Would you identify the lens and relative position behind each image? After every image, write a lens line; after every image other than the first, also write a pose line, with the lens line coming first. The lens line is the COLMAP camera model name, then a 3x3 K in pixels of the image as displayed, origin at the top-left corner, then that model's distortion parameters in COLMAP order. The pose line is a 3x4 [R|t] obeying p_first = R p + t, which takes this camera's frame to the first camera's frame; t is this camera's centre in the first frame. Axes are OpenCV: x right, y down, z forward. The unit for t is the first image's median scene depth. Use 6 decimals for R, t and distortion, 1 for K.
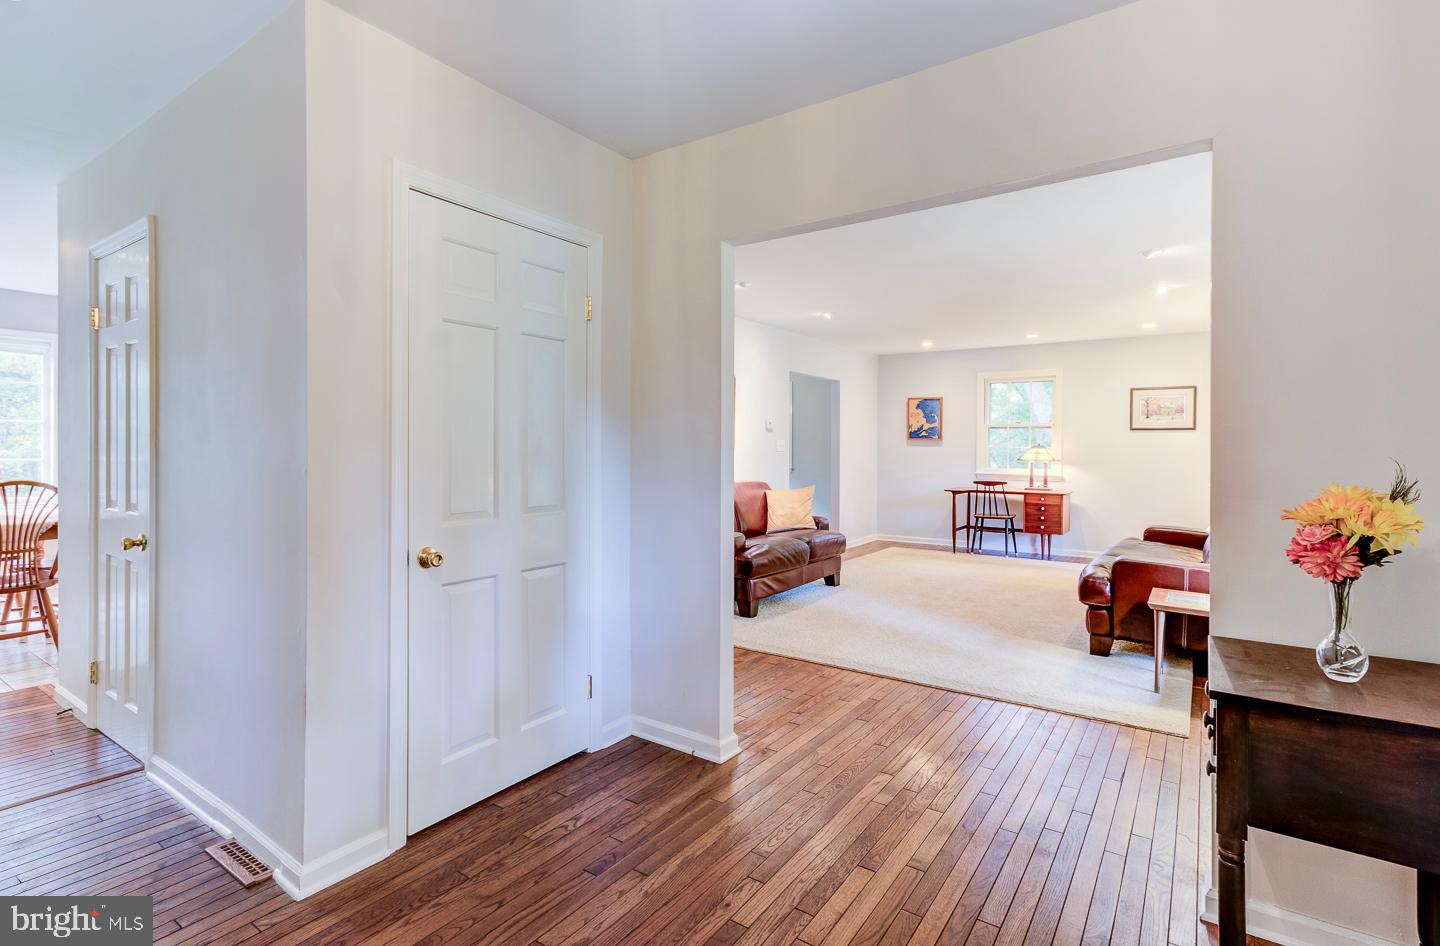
lens RADIAL K [[698.2, 0, 720.1], [0, 698.2, 445.6], [0, 0, 1]] dist [0.000881, 0.000428]
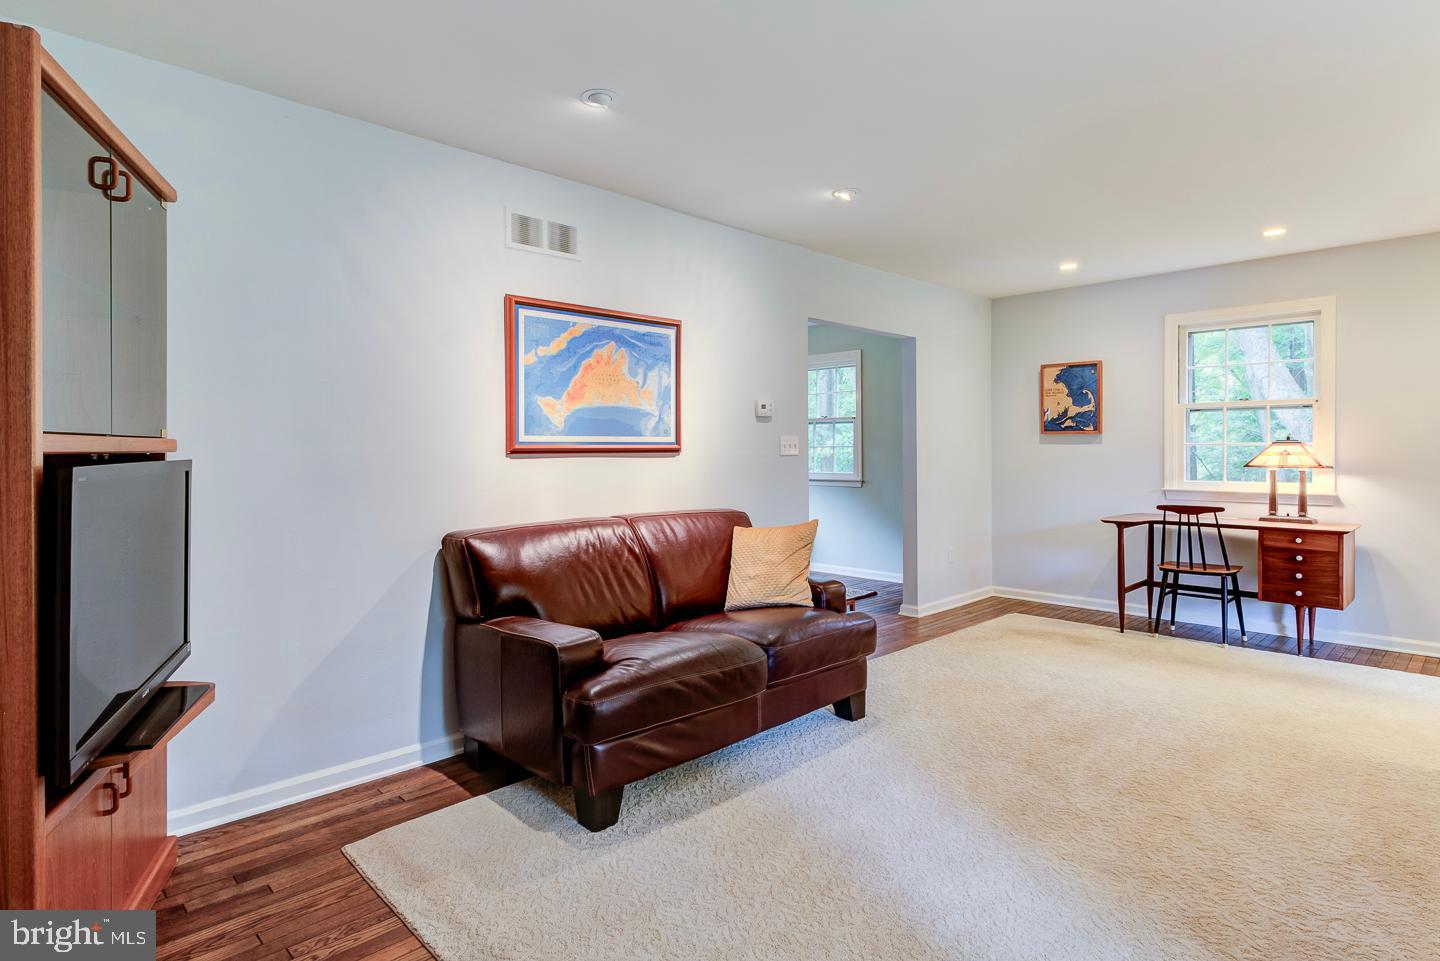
lens RADIAL K [[757.6, 0, 719.5], [0, 757.6, 450.5], [0, 0, 1]] dist [-0.001217, -0.000360]
pose [[0.981691, -0.012022, -0.190101, 0.135472], [0.012124, 0.999926, -0.000625, 0.003693], [0.190095, -0.001692, 0.981764, 0.340425]]
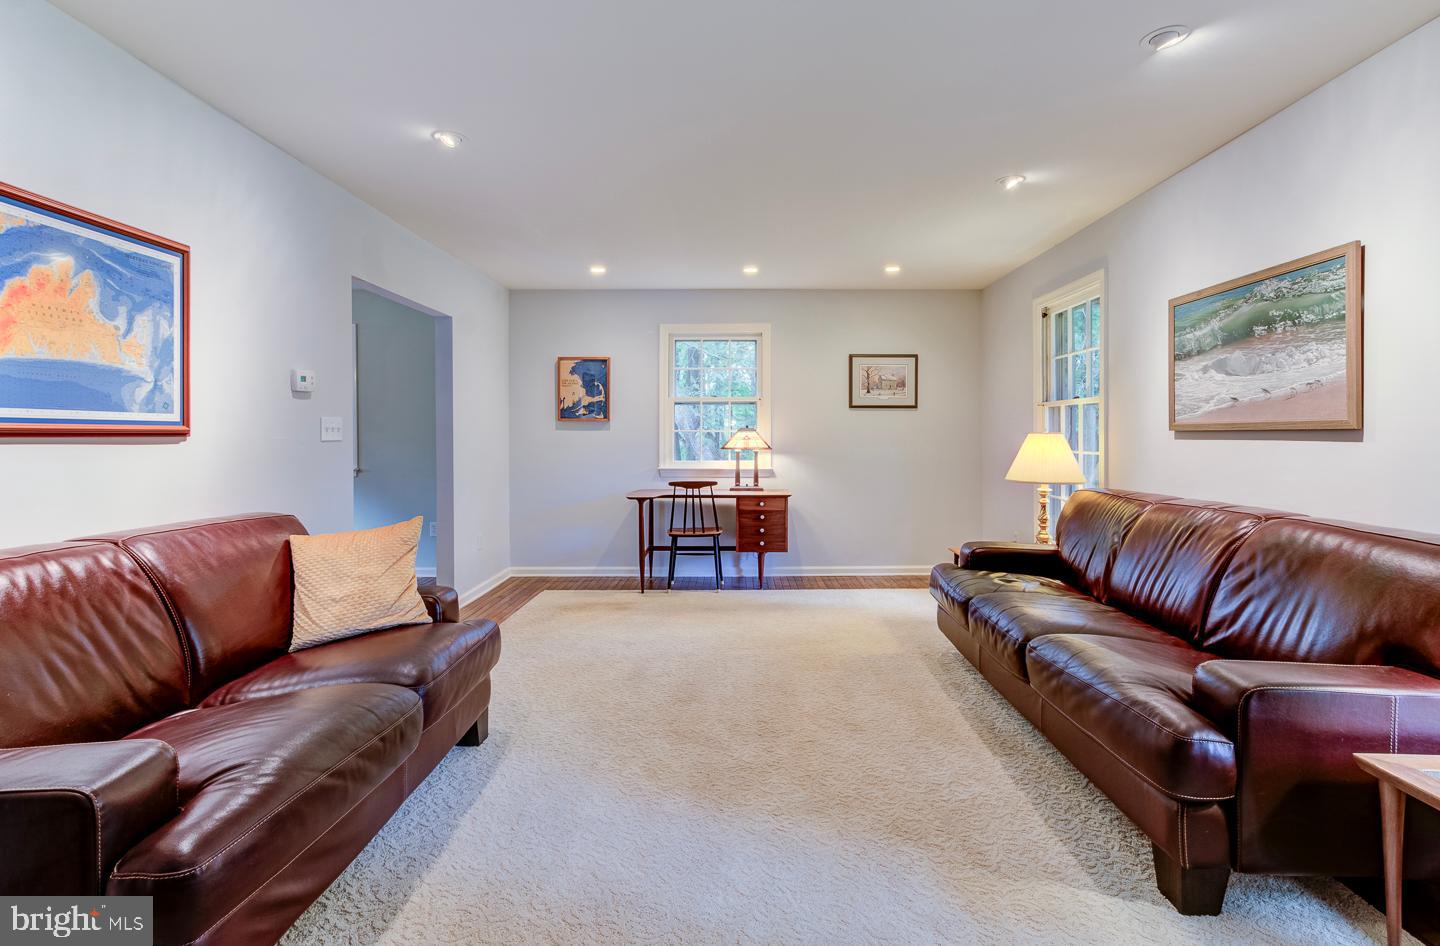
lens RADIAL K [[693.9, 0, 738.1], [0, 693.9, 438.9], [0, 0, 1]] dist [0.015913, 0.000957]
pose [[0.820525, -0.010887, 0.571506, 0.038606], [0.006494, 0.999932, 0.009725, 0.003952], [-0.571573, -0.004268, 0.820540, 0.418854]]
